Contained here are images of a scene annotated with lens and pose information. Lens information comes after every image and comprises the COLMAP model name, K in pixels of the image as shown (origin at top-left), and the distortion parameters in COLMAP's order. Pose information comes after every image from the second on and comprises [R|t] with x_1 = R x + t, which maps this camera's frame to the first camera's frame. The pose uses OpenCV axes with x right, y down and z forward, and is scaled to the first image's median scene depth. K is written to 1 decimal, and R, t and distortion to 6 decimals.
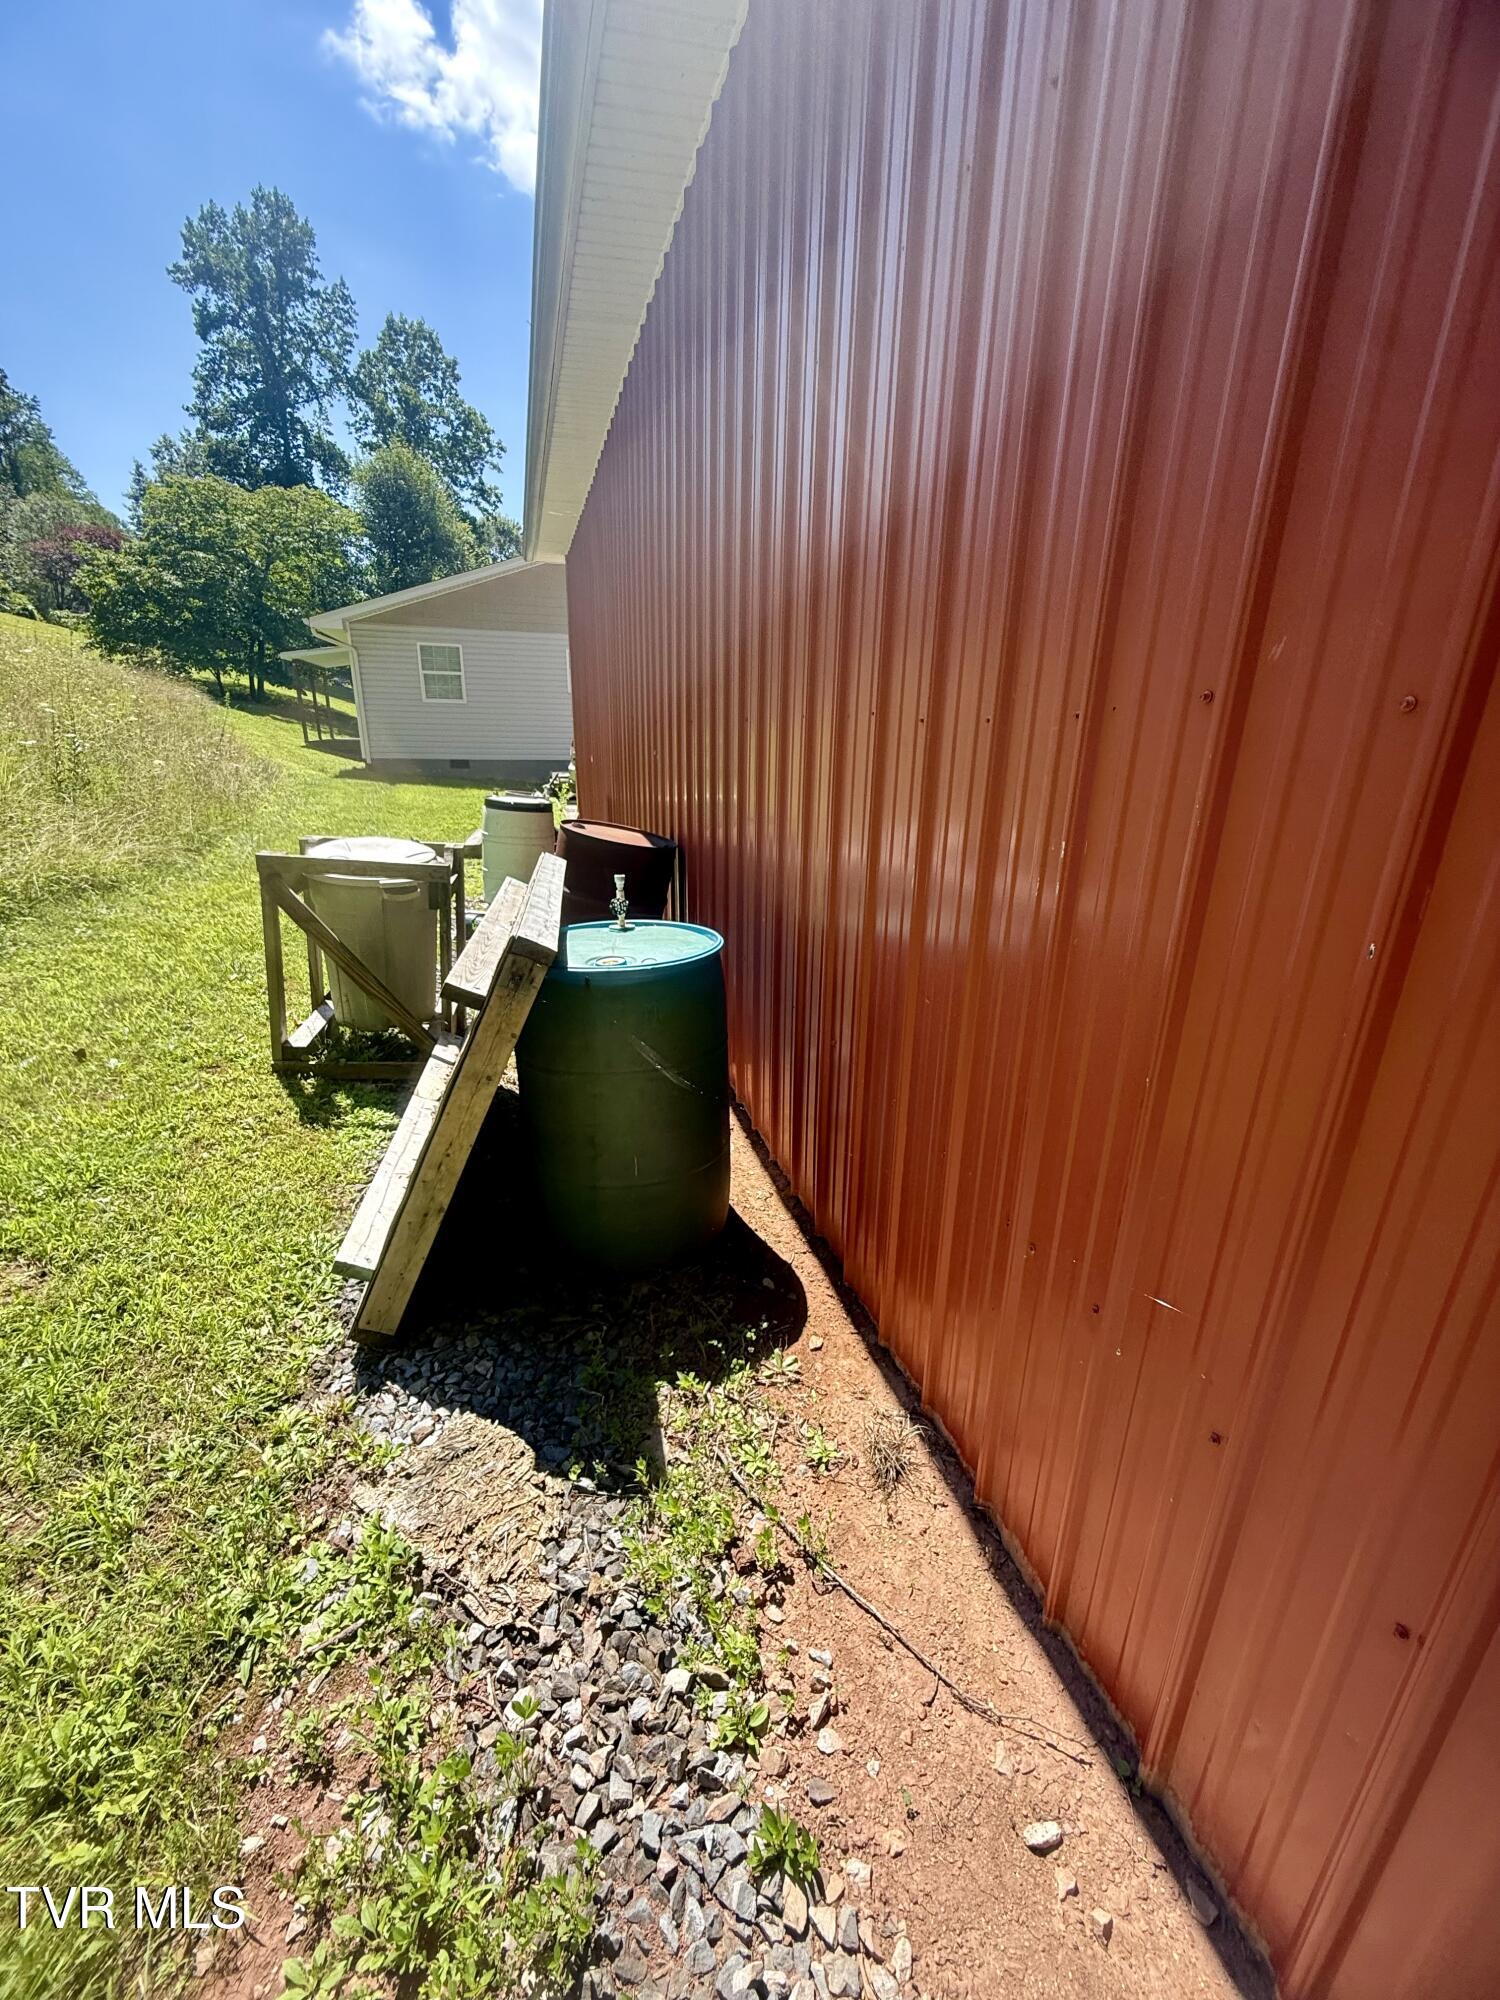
lens RADIAL K [[818.5, 0, 755.0], [0, 818.5, 994.0], [0, 0, 1]] dist [-0.009517, 0.000502]
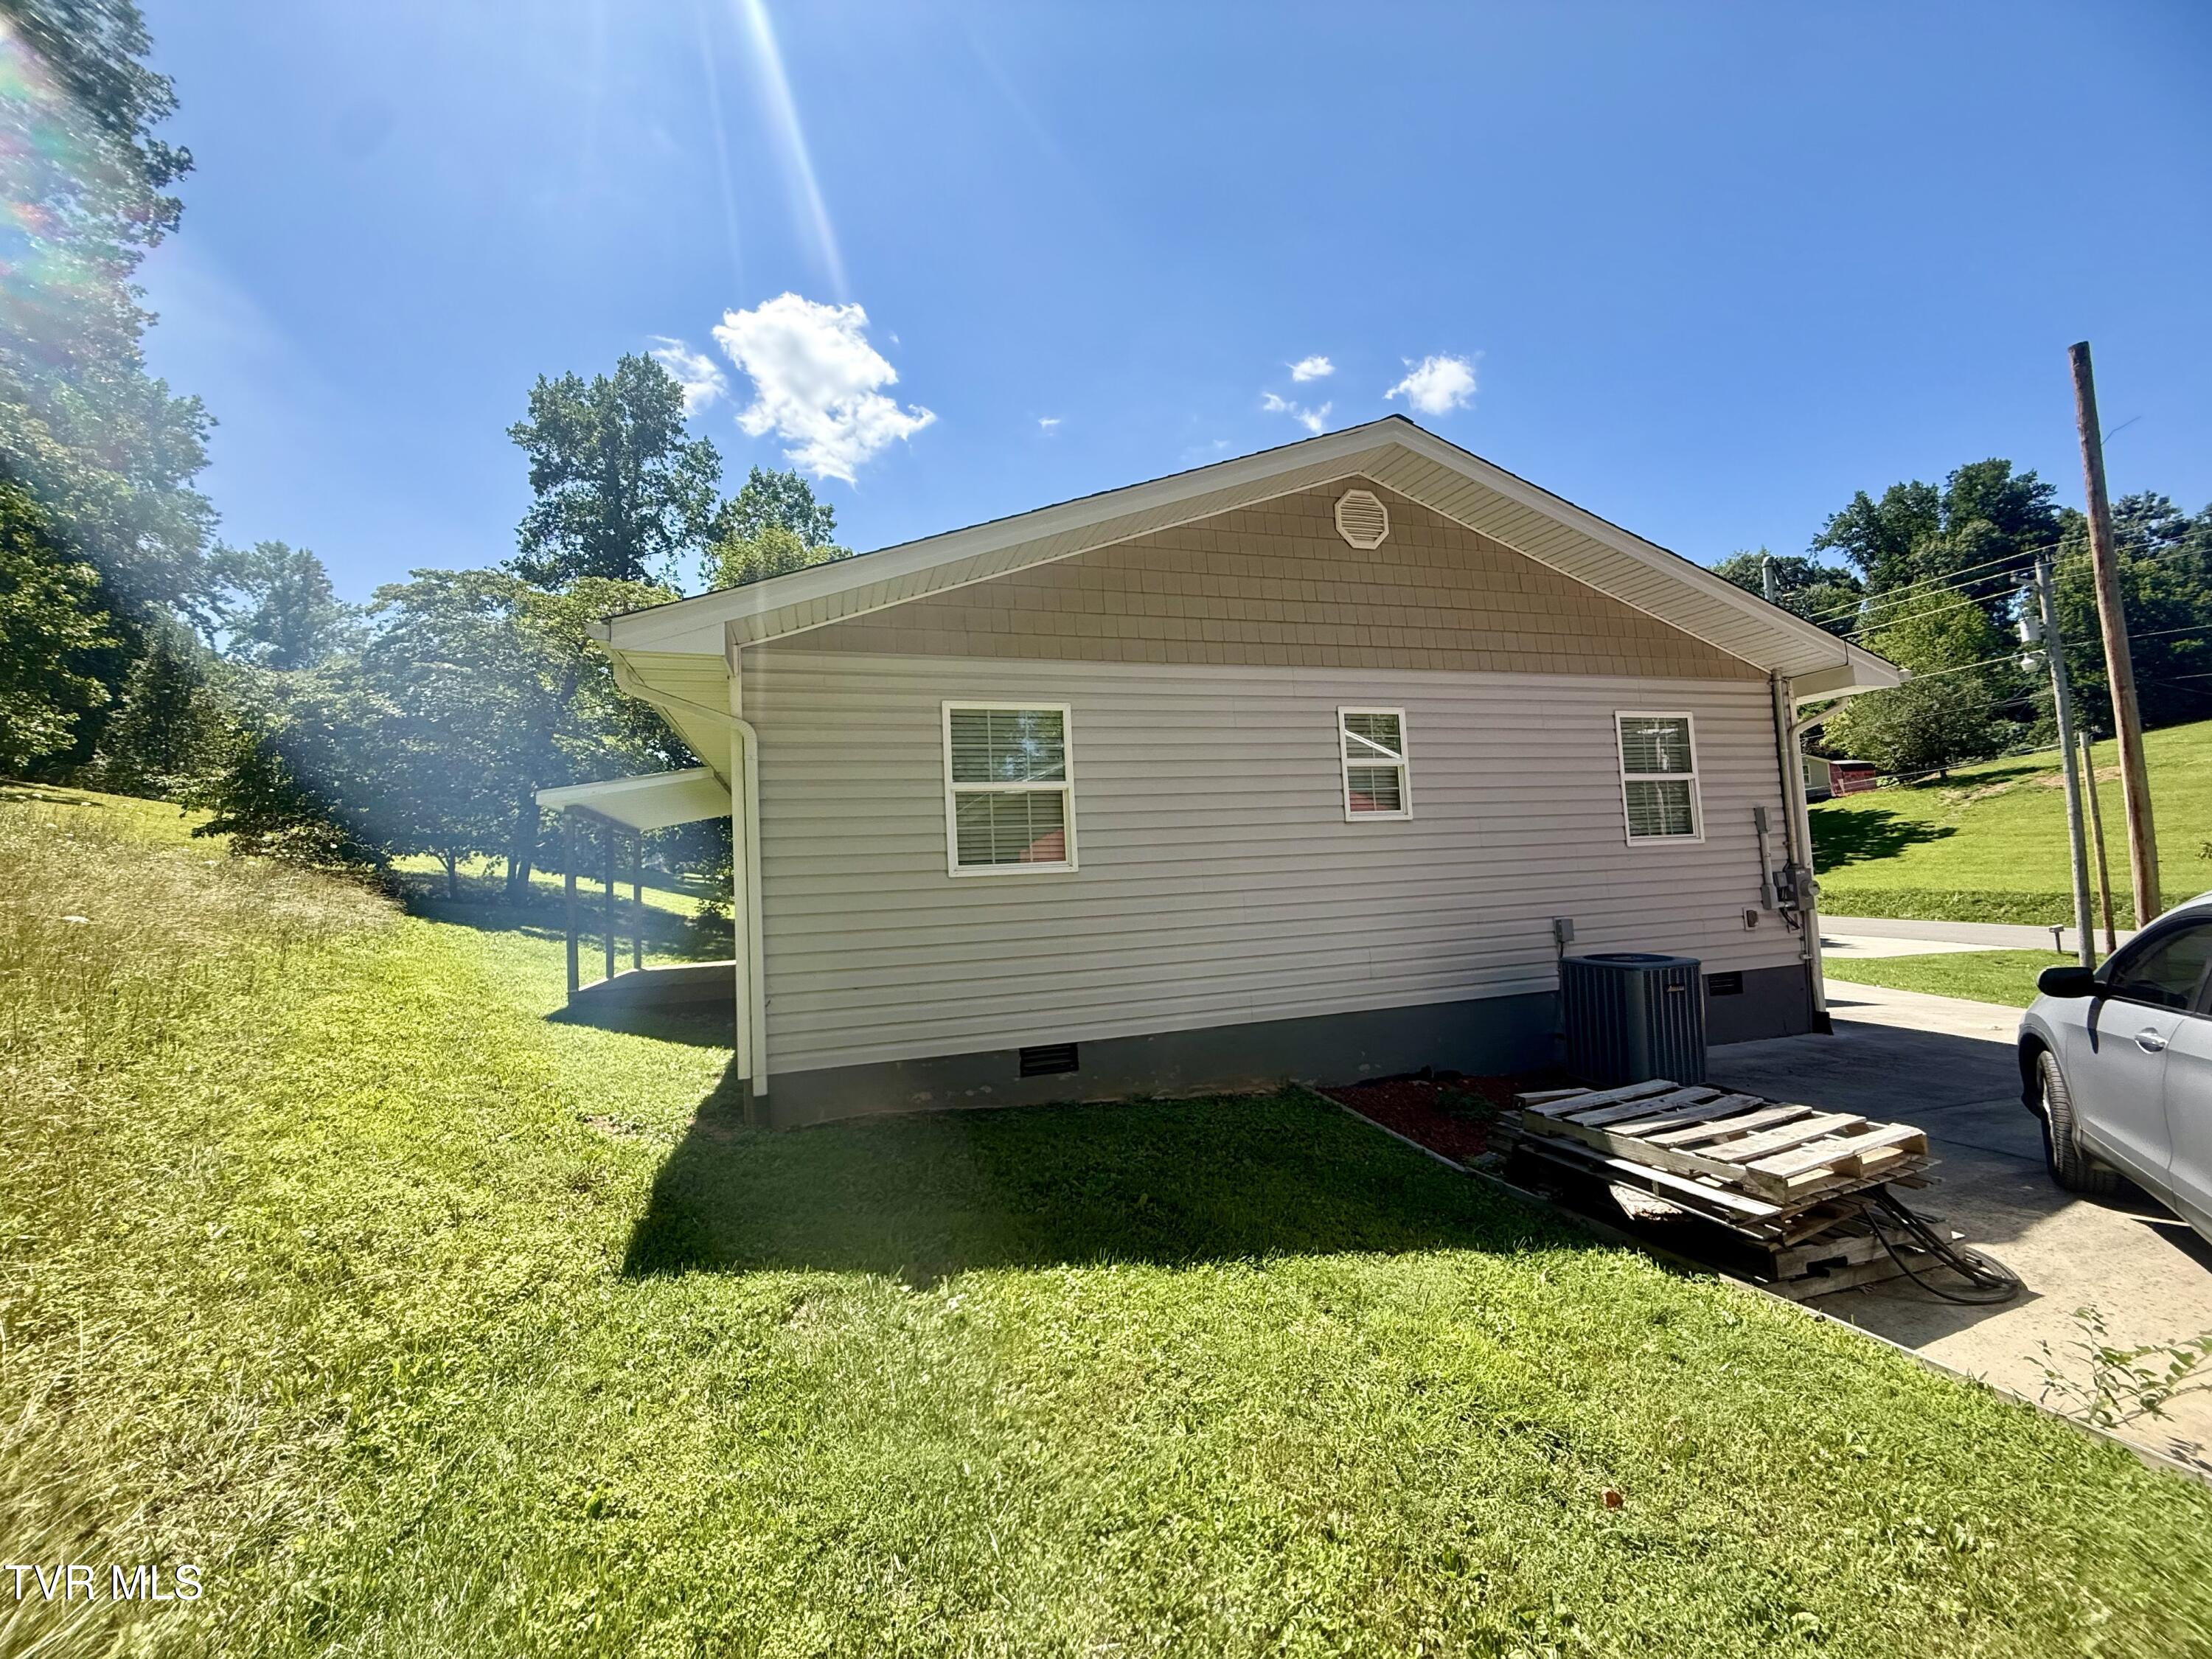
lens RADIAL K [[905.2, 0, 1102.9], [0, 905.2, 828.4], [0, 0, 1]] dist [-0.009517, 0.000502]
pose [[0.997281, -0.071279, 0.018699, -0.134513], [0.073140, 0.926460, -0.369220, -0.092817], [0.008994, 0.369583, 0.929154, 0.257292]]
